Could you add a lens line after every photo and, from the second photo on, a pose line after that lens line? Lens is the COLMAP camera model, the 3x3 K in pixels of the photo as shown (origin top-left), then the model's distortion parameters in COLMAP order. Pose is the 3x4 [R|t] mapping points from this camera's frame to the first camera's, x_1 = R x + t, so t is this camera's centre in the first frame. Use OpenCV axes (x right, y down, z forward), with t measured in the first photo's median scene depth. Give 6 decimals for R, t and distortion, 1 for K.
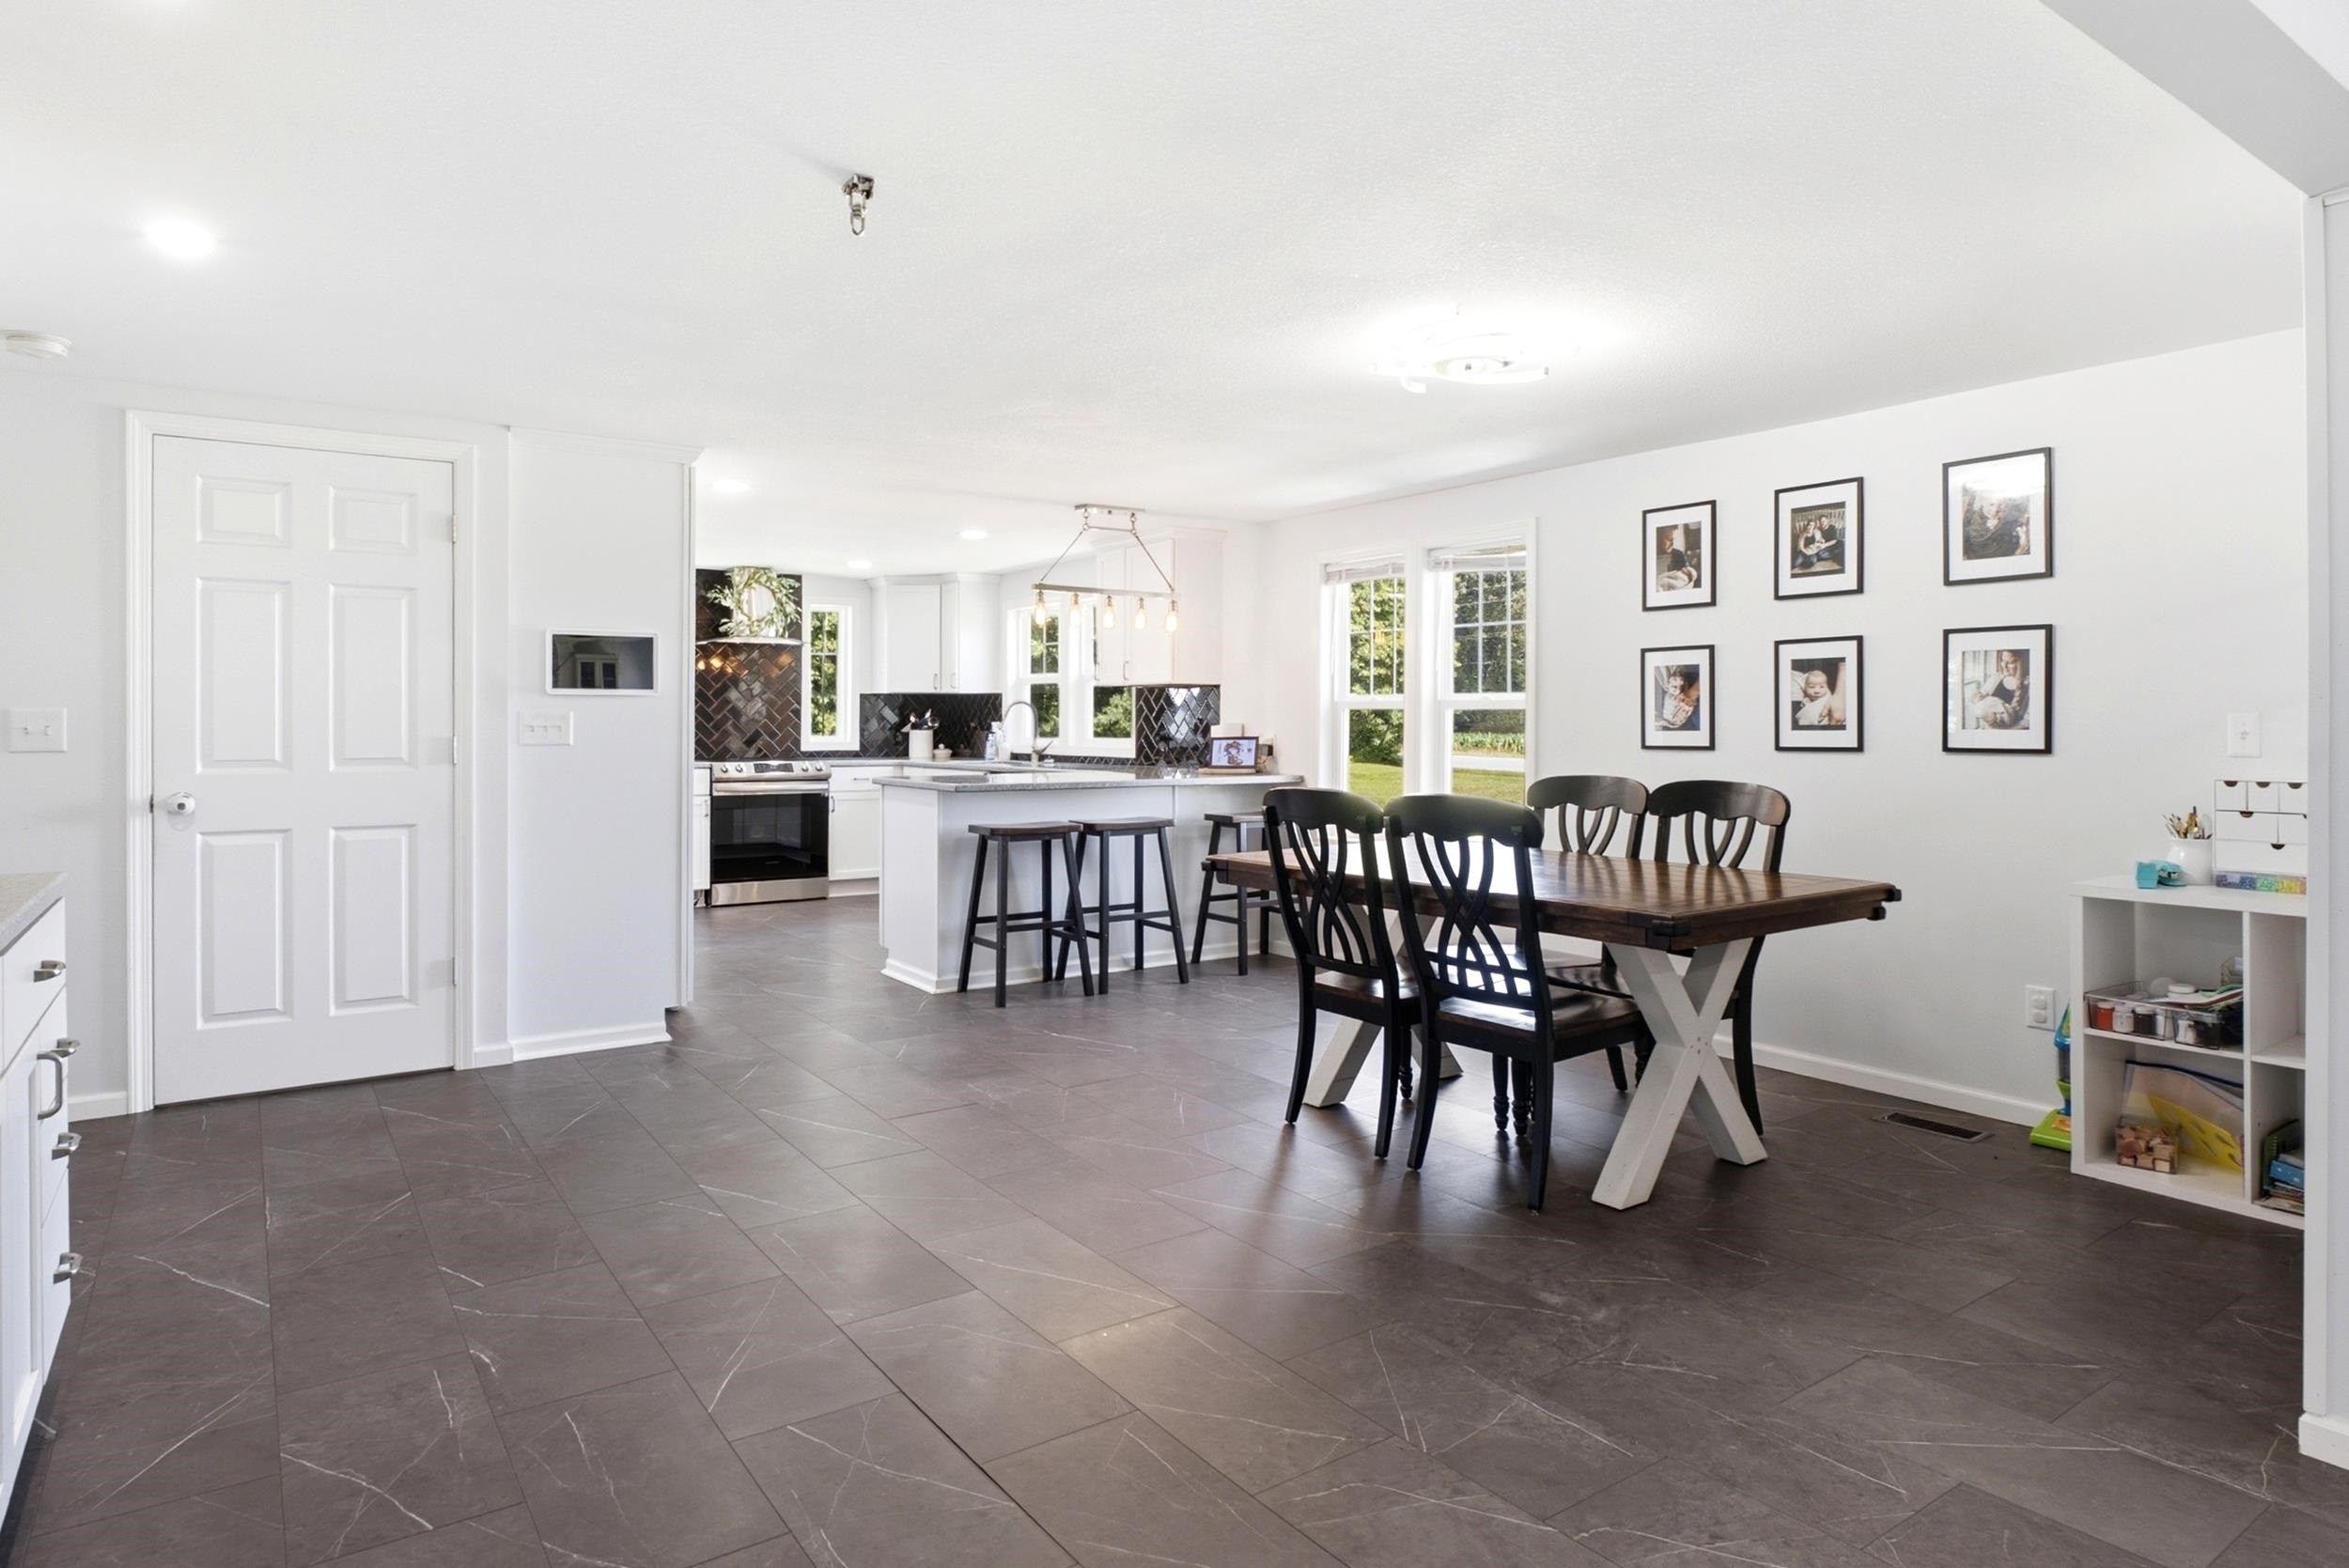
lens RADIAL K [[1325.1, 0, 1150.4], [0, 1325.1, 726.7], [0, 0, 1]] dist [-0.002468, -0.004757]
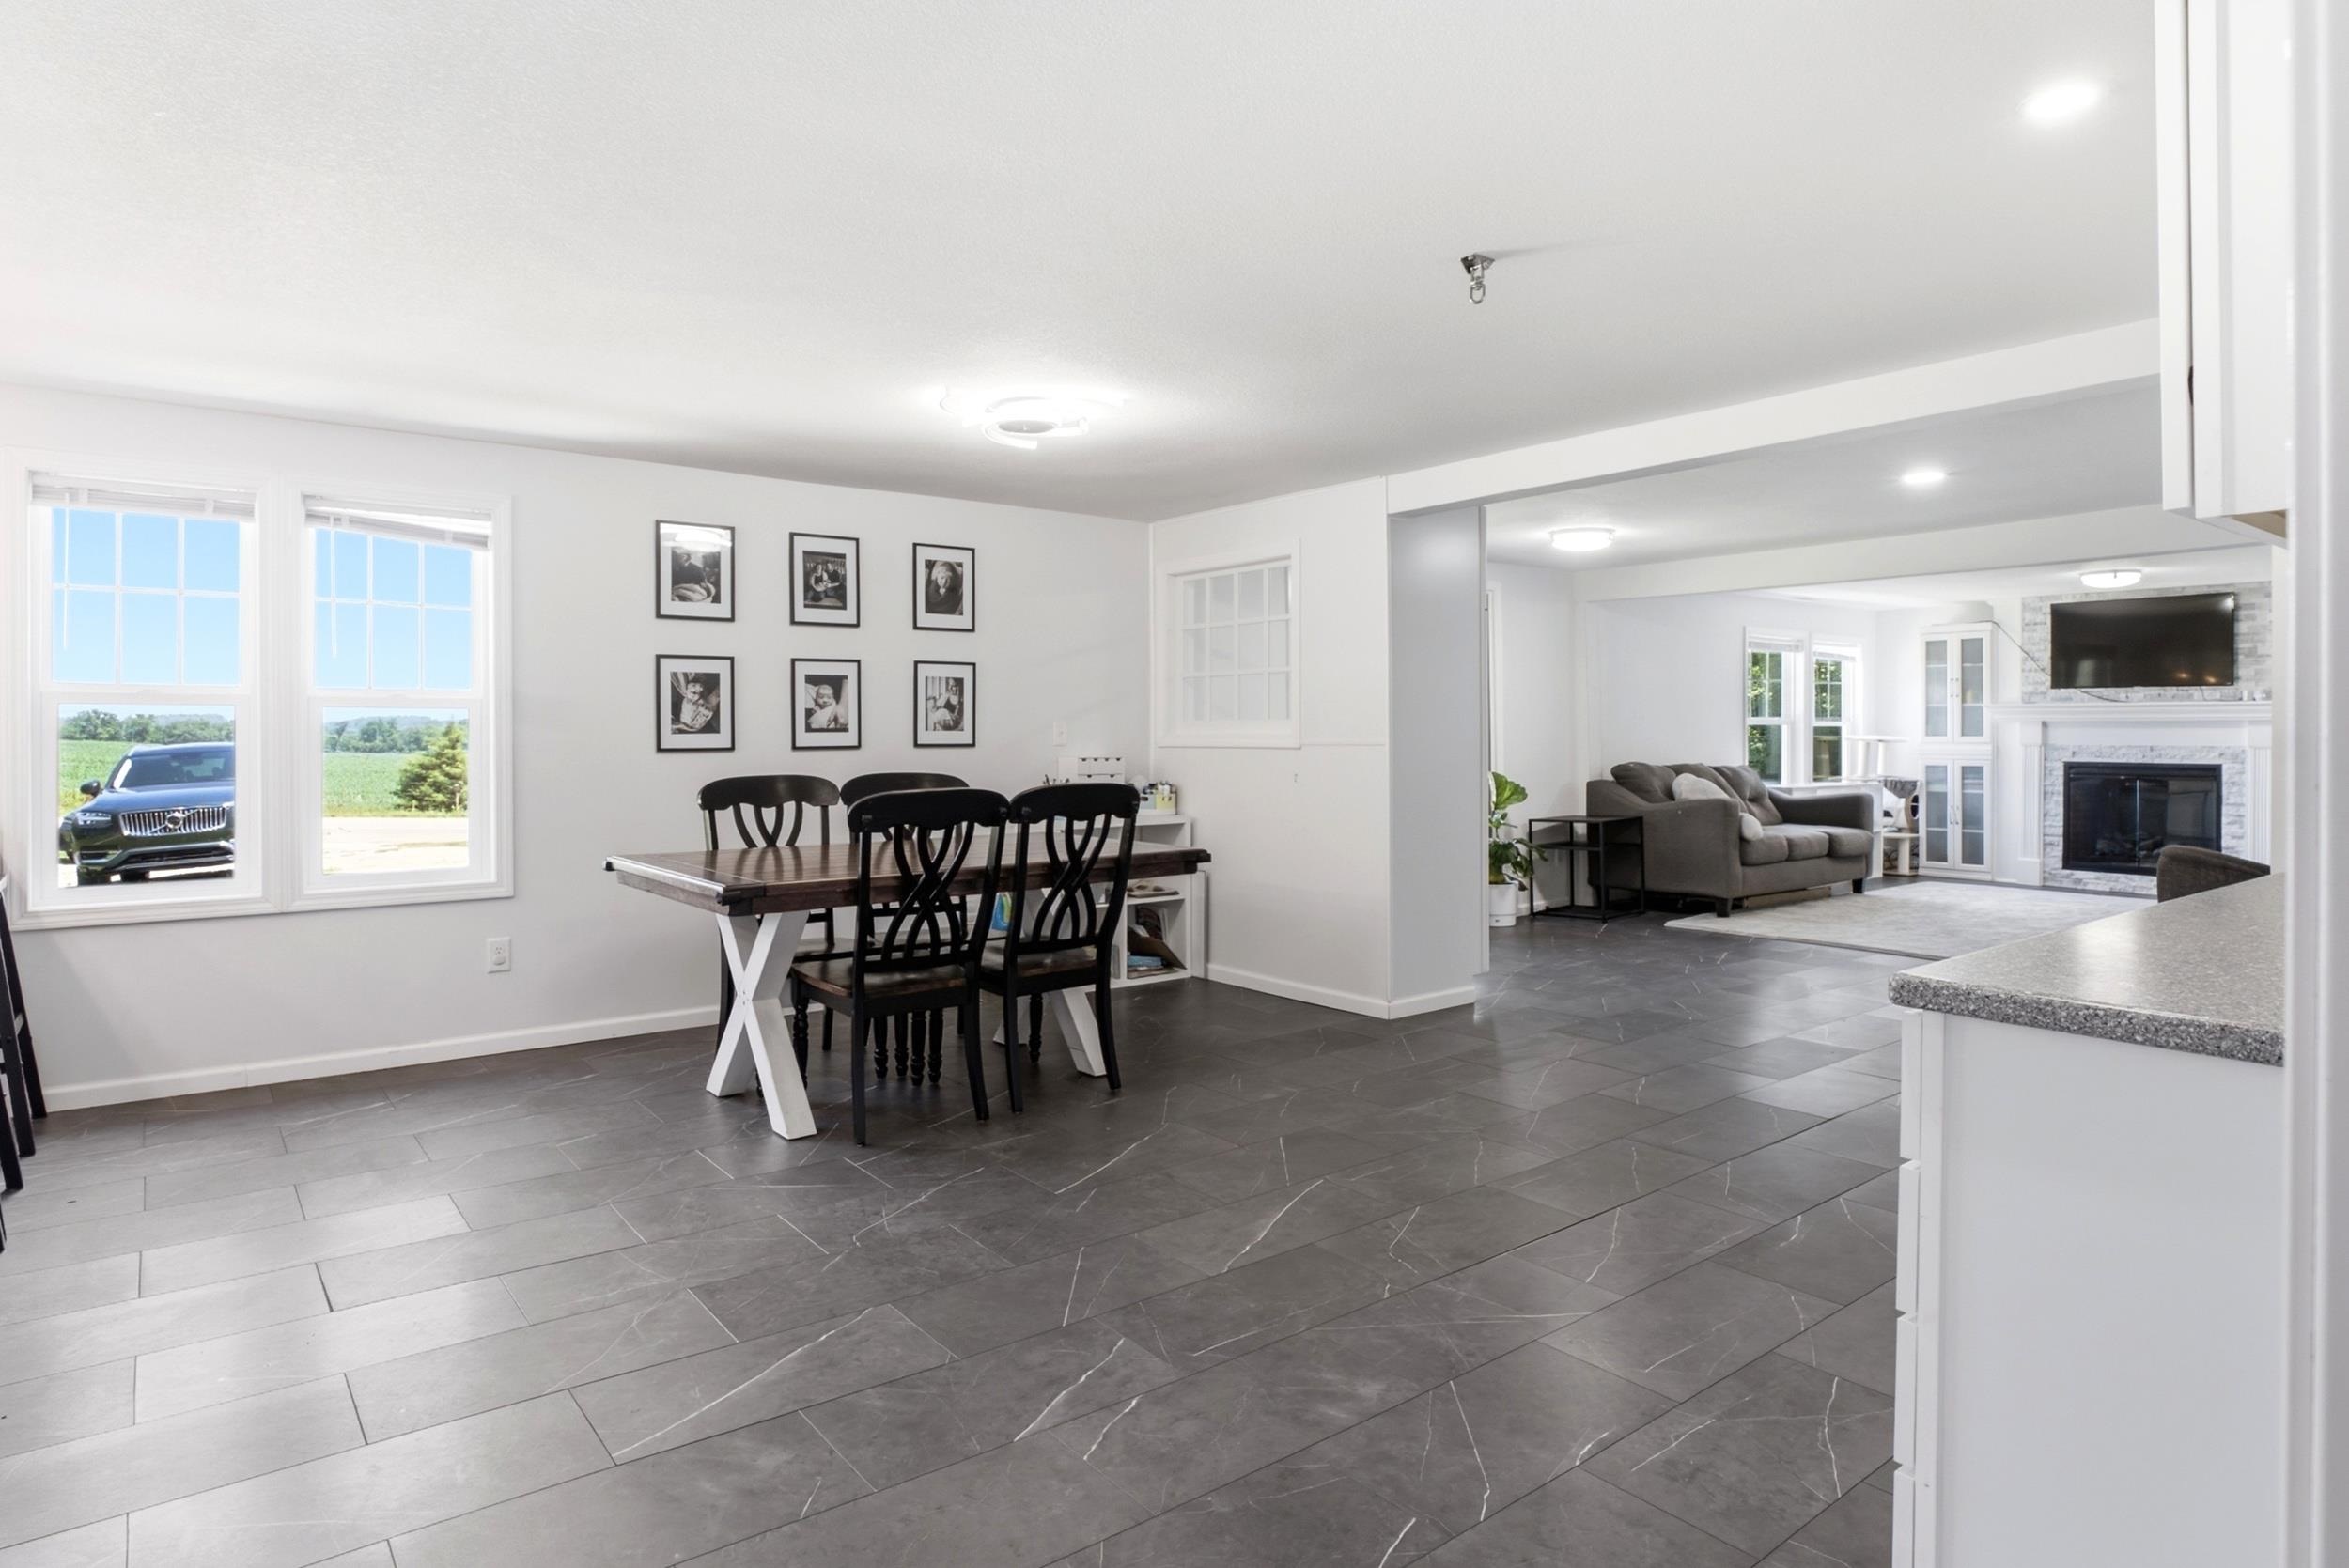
lens RADIAL K [[1325.1, 0, 1171.0], [0, 1325.1, 736.8], [0, 0, 1]] dist [-0.002468, -0.004757]
pose [[-0.059409, -0.005648, 0.998218, -0.771795], [0.003963, 0.999975, 0.005894, 0.000870], [-0.998226, 0.004307, -0.059385, 0.753158]]
